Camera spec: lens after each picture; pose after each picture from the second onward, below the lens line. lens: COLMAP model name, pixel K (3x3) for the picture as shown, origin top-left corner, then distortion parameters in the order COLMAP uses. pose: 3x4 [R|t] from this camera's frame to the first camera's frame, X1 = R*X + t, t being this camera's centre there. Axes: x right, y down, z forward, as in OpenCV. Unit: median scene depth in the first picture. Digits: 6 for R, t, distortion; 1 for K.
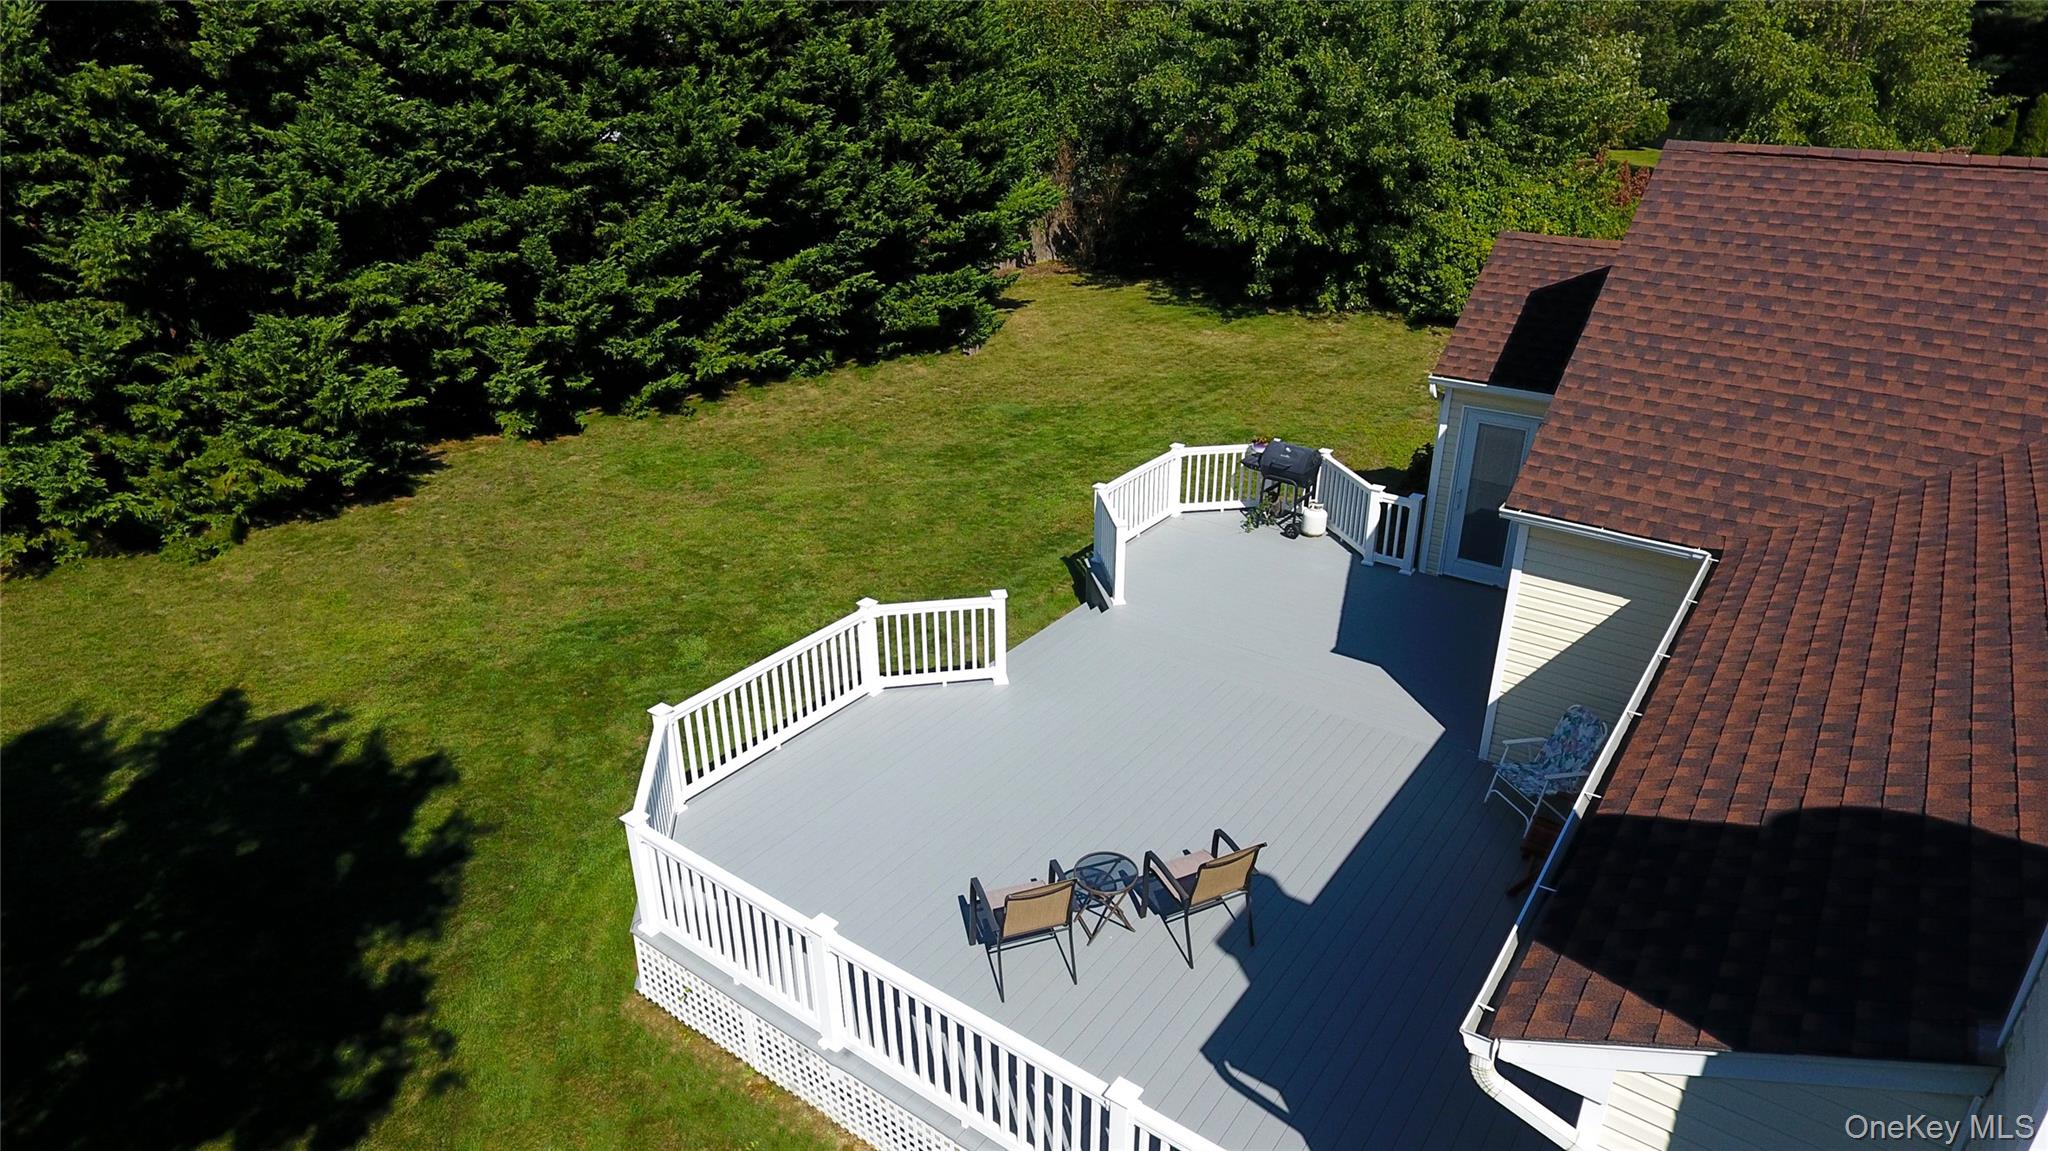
lens RADIAL K [[1187.1, 0, 1015.1], [0, 1187.1, 582.9], [0, 0, 1]] dist [-0.004742, -0.000633]
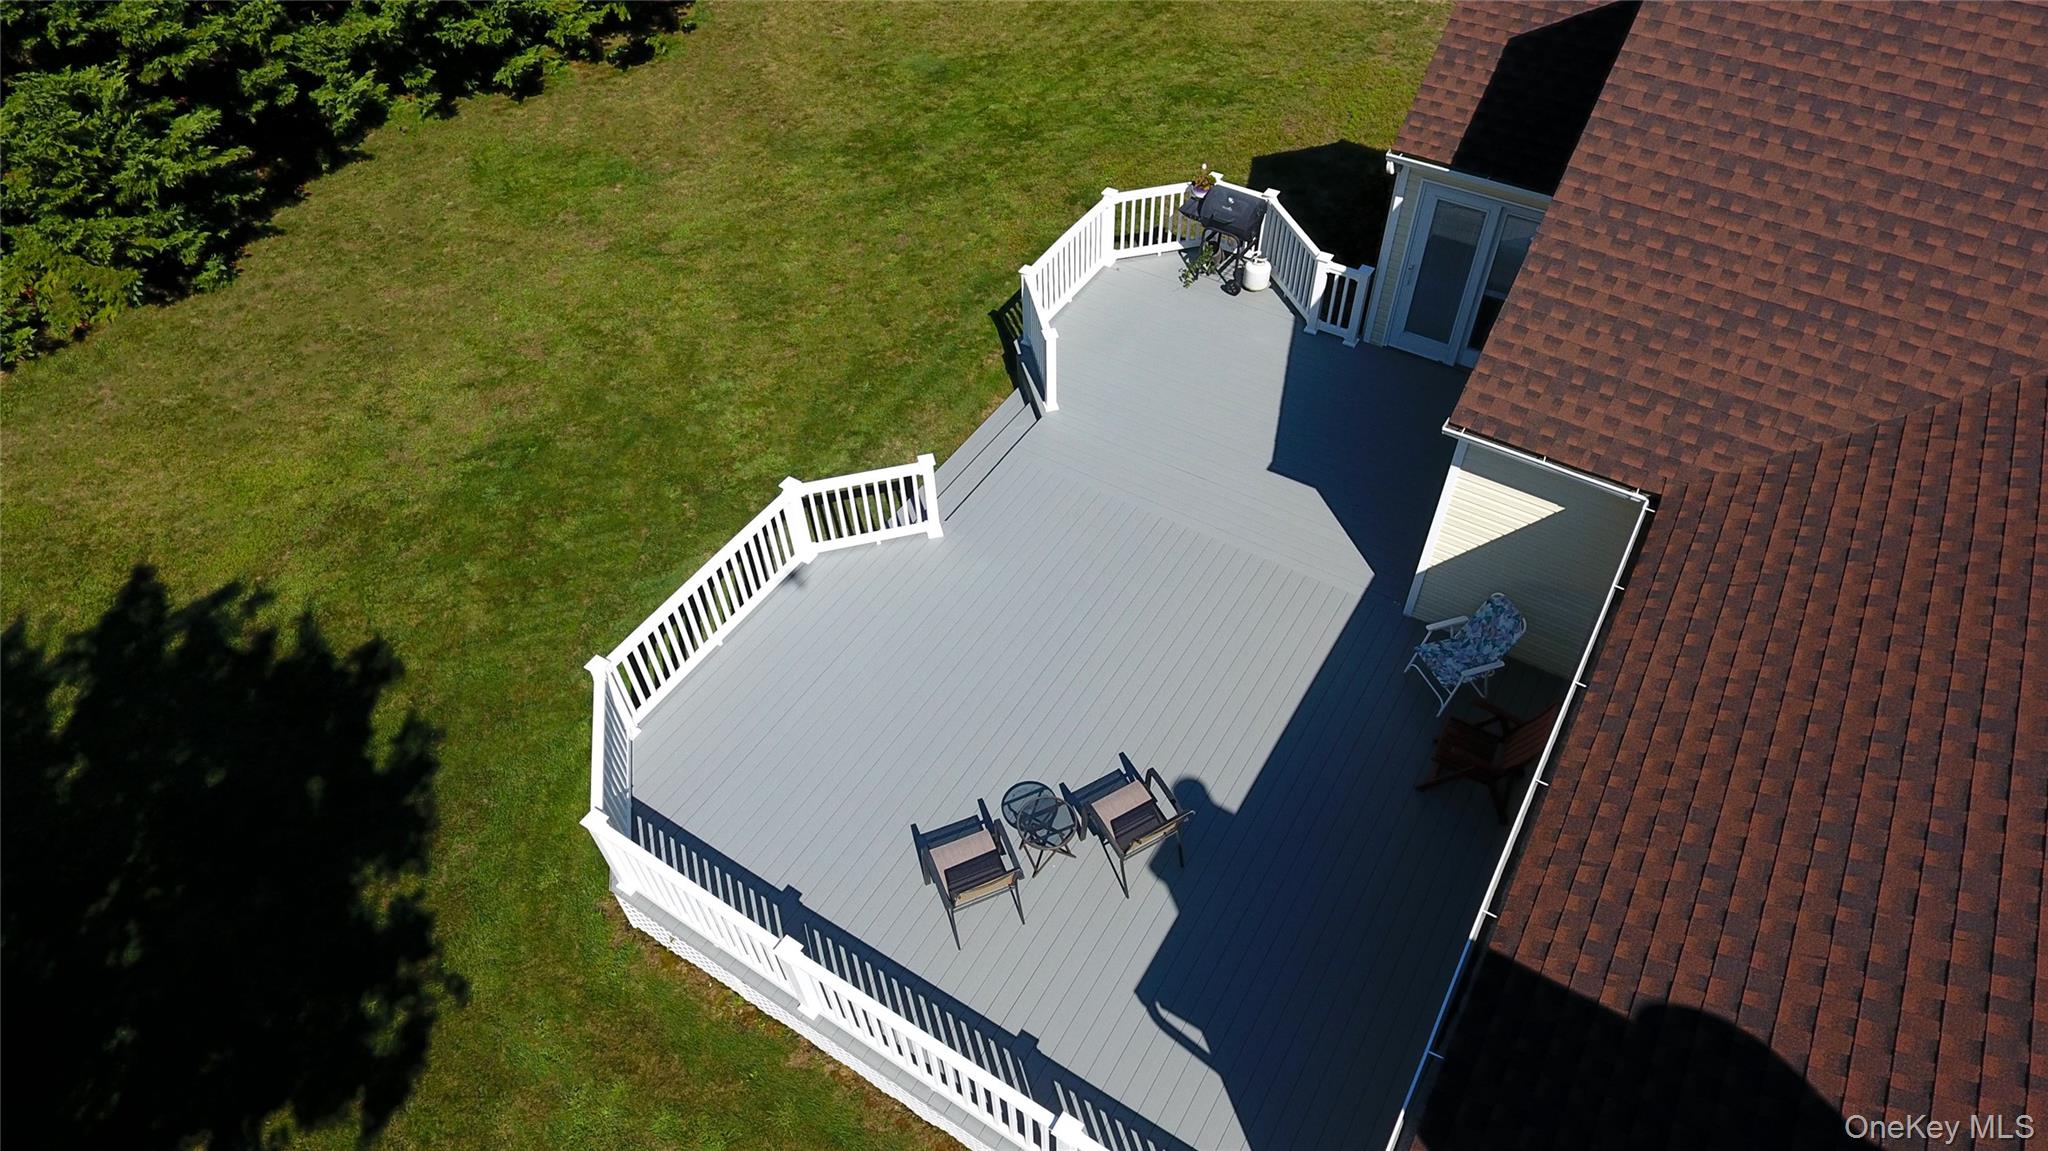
lens RADIAL K [[1187.1, 0, 1014.7], [0, 1187.1, 585.1], [0, 0, 1]] dist [-0.004742, -0.000633]
pose [[0.997220, -0.067586, 0.031383, 0.022432], [0.049735, 0.917297, 0.395086, -0.292808], [-0.055490, -0.392427, 0.918108, 0.079266]]
